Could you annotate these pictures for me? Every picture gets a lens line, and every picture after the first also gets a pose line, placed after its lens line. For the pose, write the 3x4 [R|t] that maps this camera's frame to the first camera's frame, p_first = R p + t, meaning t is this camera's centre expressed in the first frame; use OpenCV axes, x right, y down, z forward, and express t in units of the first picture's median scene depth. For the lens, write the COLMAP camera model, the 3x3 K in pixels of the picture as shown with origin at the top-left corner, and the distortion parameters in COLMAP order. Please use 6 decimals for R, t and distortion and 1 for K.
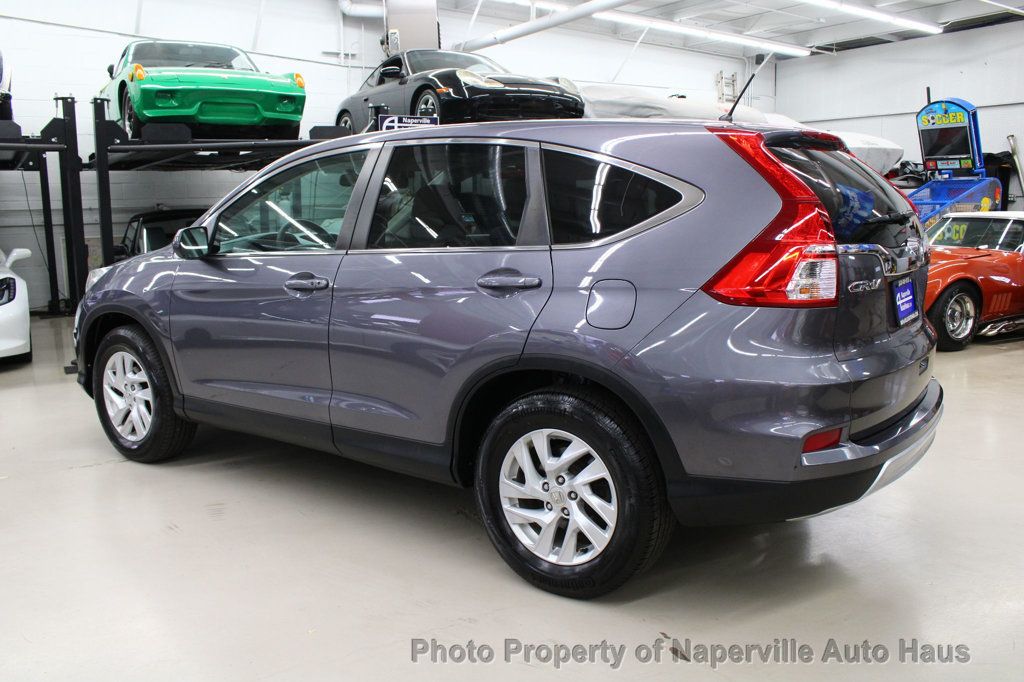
lens RADIAL K [[895.7, 0, 512.0], [0, 895.7, 341.0], [0, 0, 1]] dist [-0.158376, 0.150653]
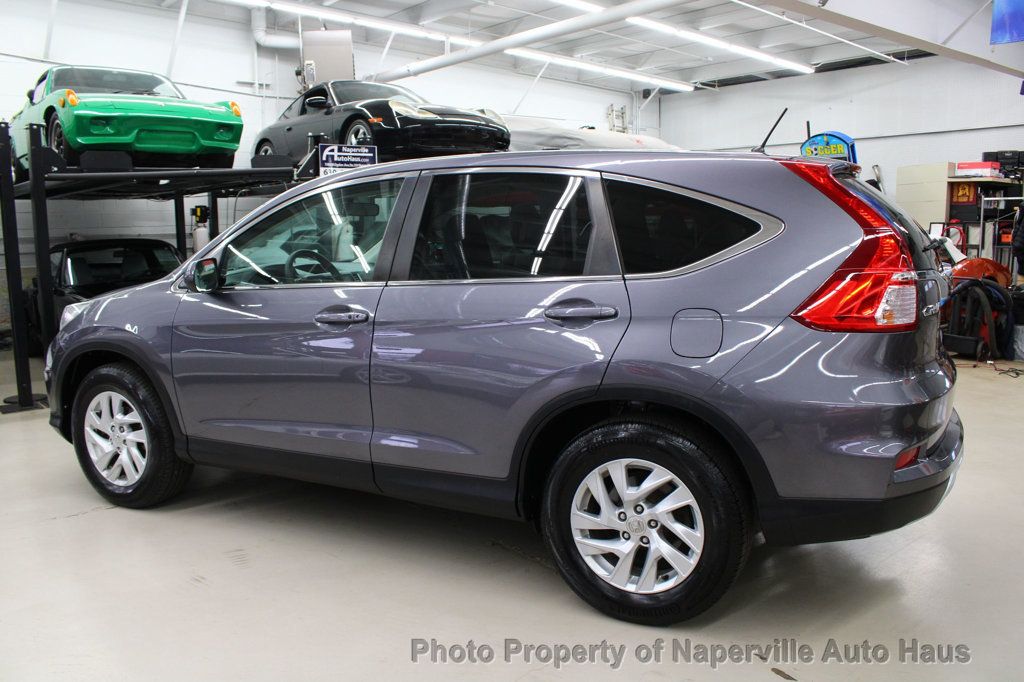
lens RADIAL K [[852.7, 0, 512.0], [0, 852.7, 341.0], [0, 0, 1]] dist [-0.159078, 0.136991]
pose [[0.988367, -0.025418, 0.149948, -0.144973], [0.028719, 0.999390, -0.019890, -0.011535], [-0.149351, 0.023965, 0.988494, 0.051561]]
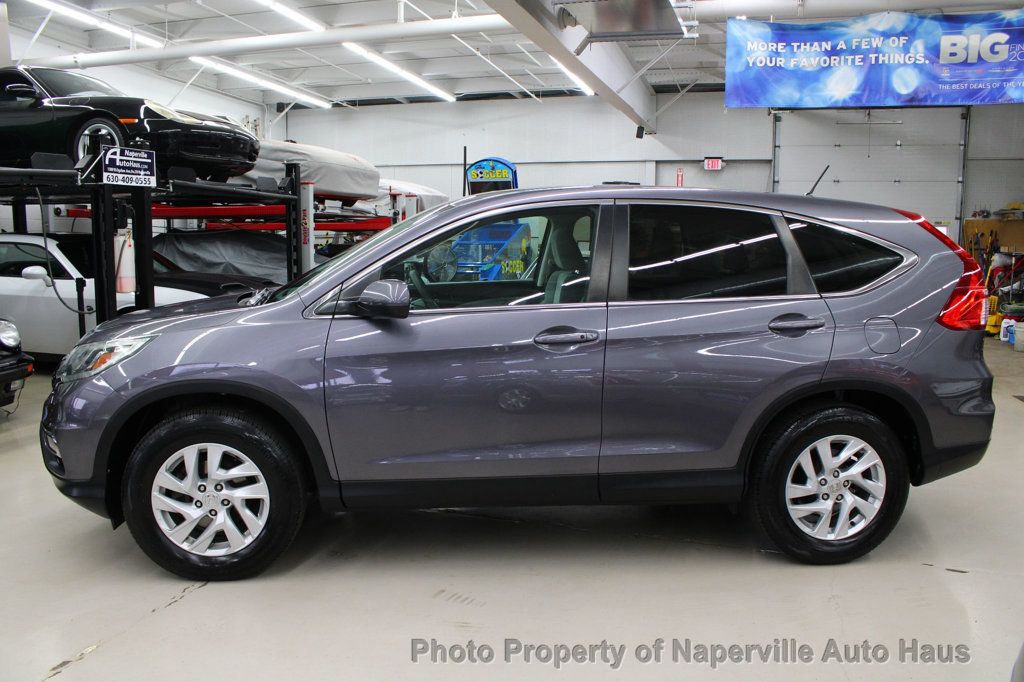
lens RADIAL K [[852.7, 0, 512.0], [0, 852.7, 341.0], [0, 0, 1]] dist [-0.159078, 0.136991]
pose [[0.742213, -0.067395, 0.666767, -0.705092], [0.089907, 0.995950, 0.000588, -0.051667], [-0.664106, 0.059511, 0.745266, 0.258457]]
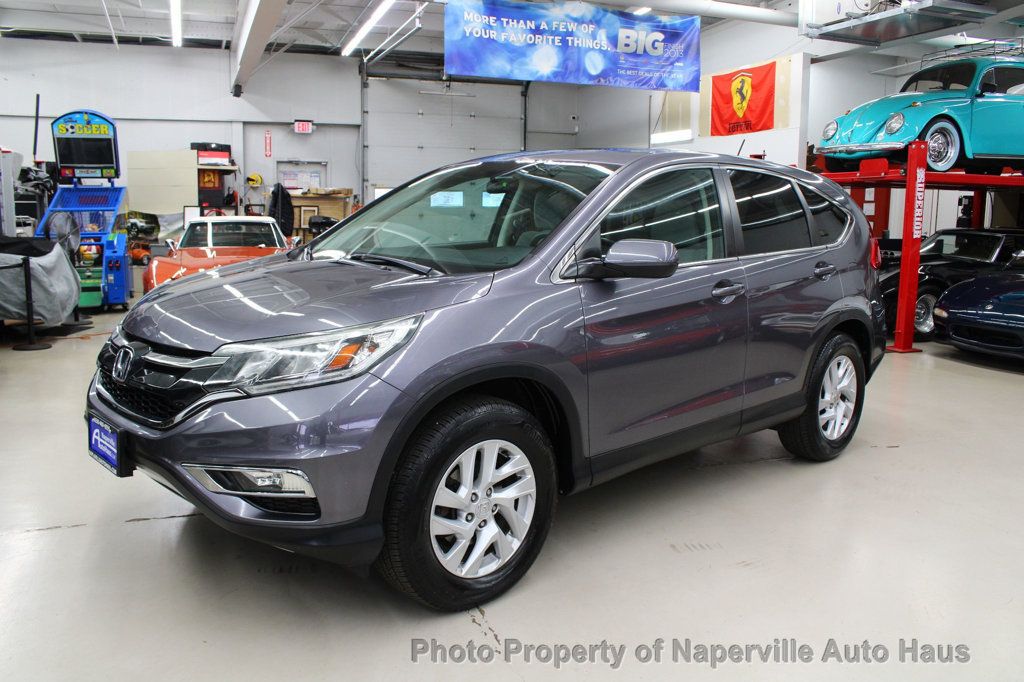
lens RADIAL K [[852.7, 0, 512.0], [0, 852.7, 341.0], [0, 0, 1]] dist [-0.159078, 0.136991]
pose [[0.175653, -0.141101, 0.974288, -0.998264], [0.138542, 0.983369, 0.117438, -0.124463], [-0.974655, 0.114352, 0.192280, 0.825143]]
